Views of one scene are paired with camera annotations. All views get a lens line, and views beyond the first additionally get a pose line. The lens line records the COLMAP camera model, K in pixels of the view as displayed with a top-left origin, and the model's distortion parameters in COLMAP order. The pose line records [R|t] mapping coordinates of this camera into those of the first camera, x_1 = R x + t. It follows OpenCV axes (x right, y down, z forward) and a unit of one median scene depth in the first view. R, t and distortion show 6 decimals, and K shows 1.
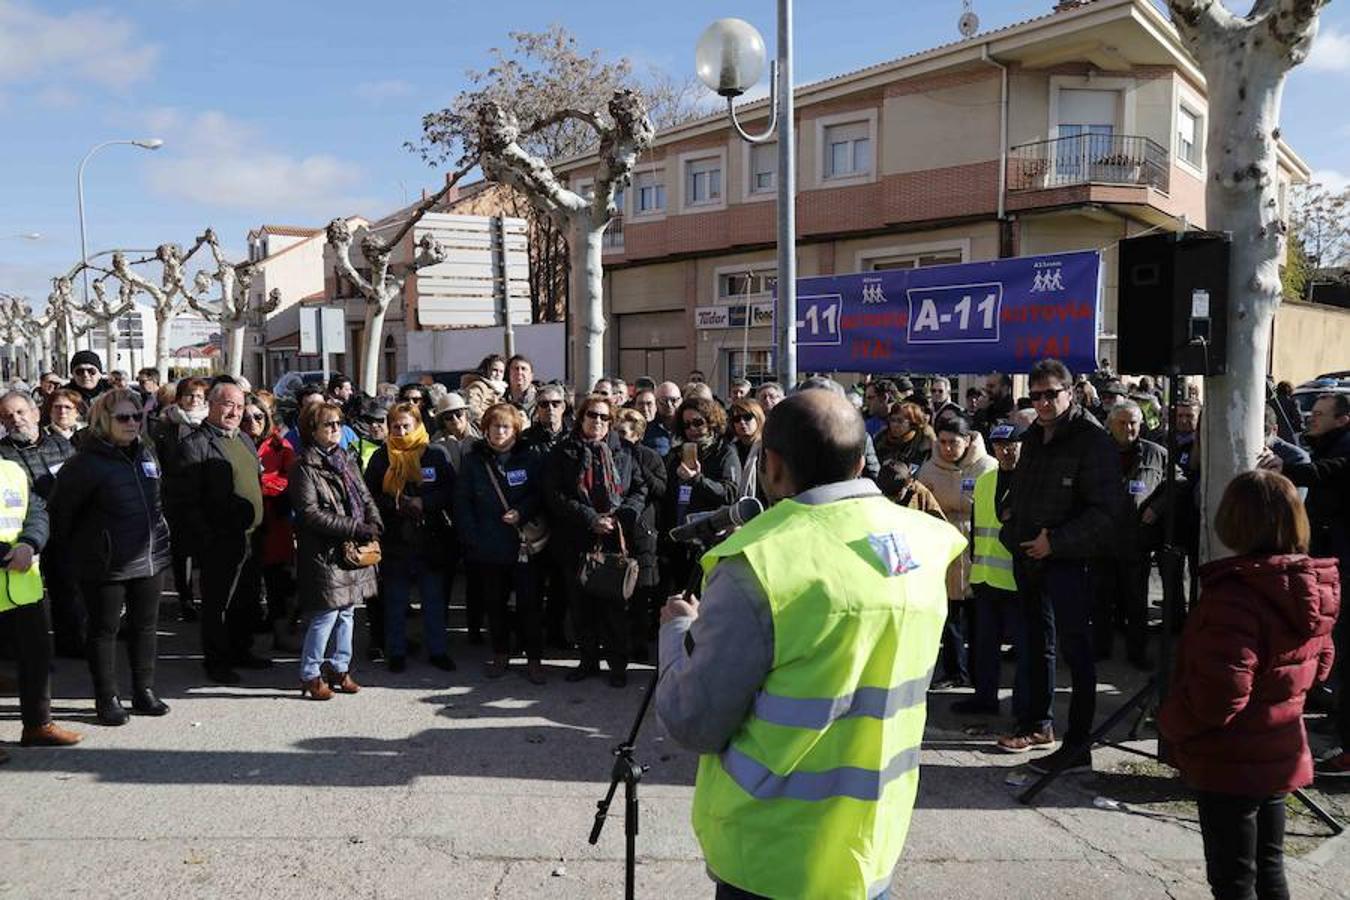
lens RADIAL K [[1042.6, 0, 675.0], [0, 1042.6, 450.0], [0, 0, 1]] dist [0.008604, -0.001255]
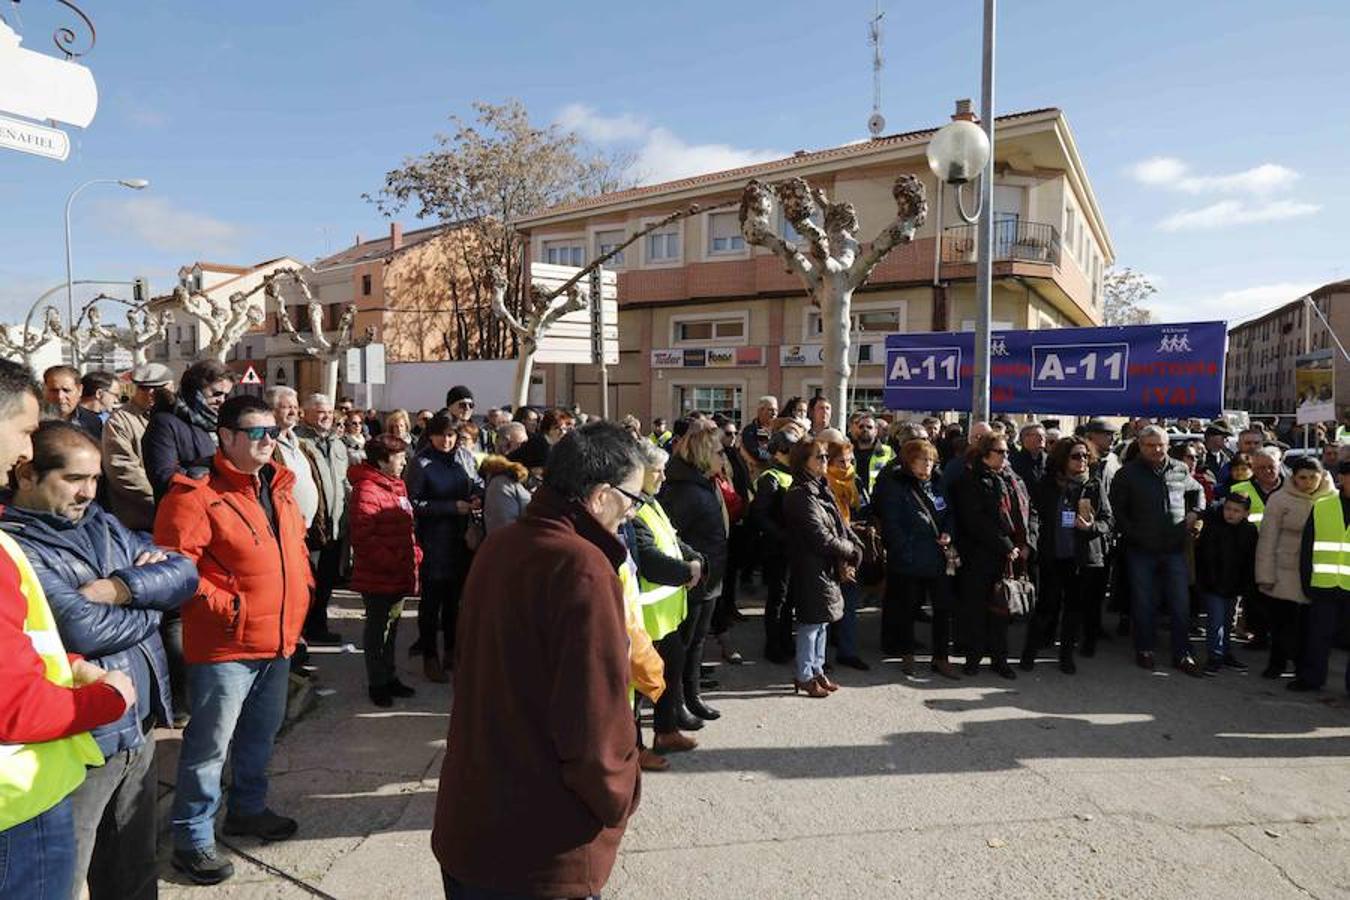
lens RADIAL K [[896.5, 0, 674.7], [0, 896.5, 457.1], [0, 0, 1]] dist [-0.001999, 0.004440]
pose [[0.987280, 0.007225, 0.158826, -0.364117], [-0.004892, 0.999874, -0.015076, -0.005372], [-0.158915, 0.014107, 0.987192, 0.029241]]
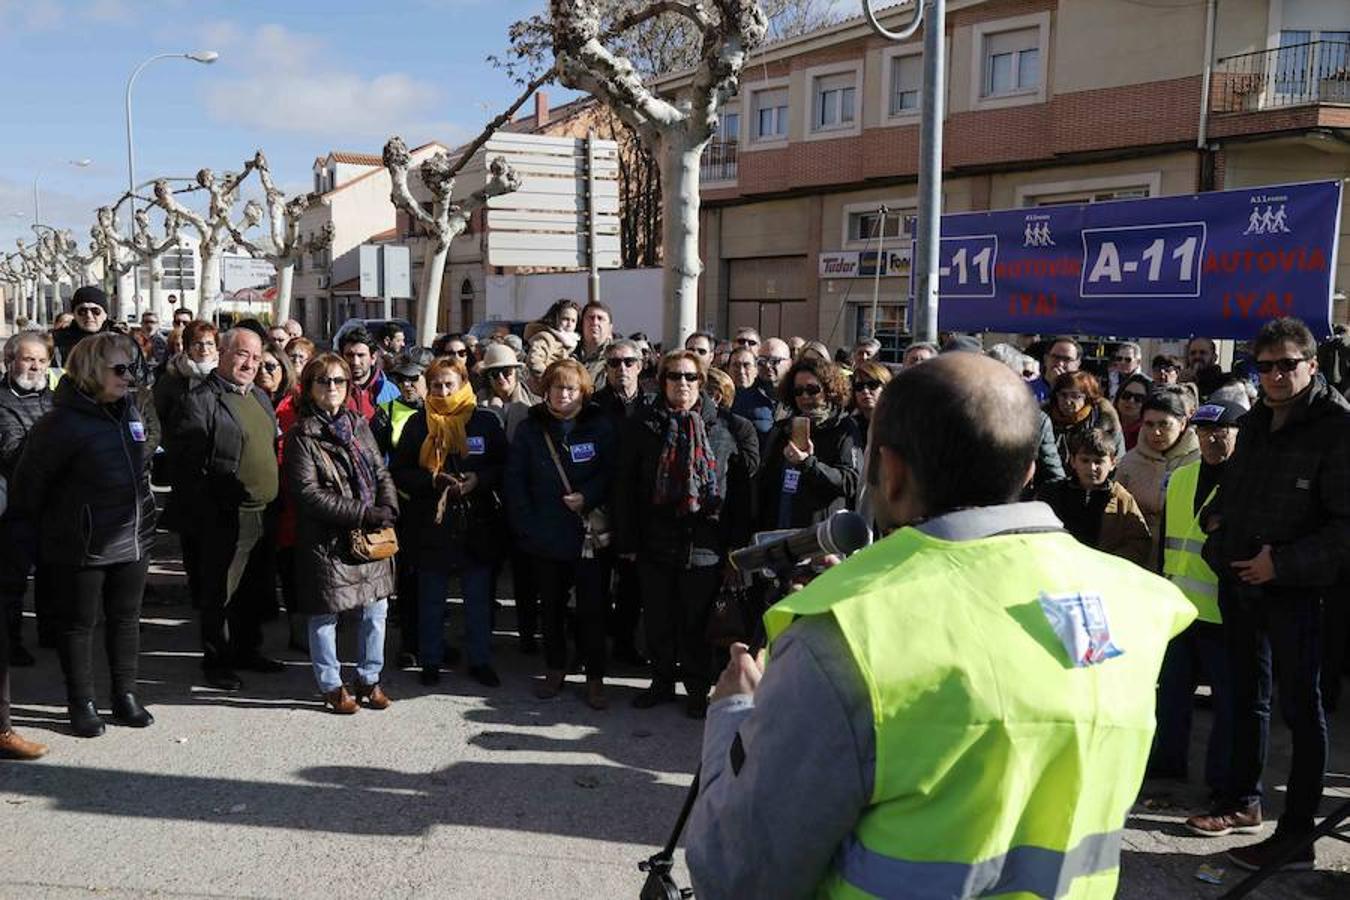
lens RADIAL K [[1204.3, 0, 677.6], [0, 1204.3, 463.2], [0, 0, 1]] dist [-0.003457, 0.012096]
pose [[0.995081, 0.032241, -0.093675, 0.006782], [-0.028755, 0.998851, 0.038335, -0.002015], [0.094803, -0.035453, 0.994865, 0.049034]]
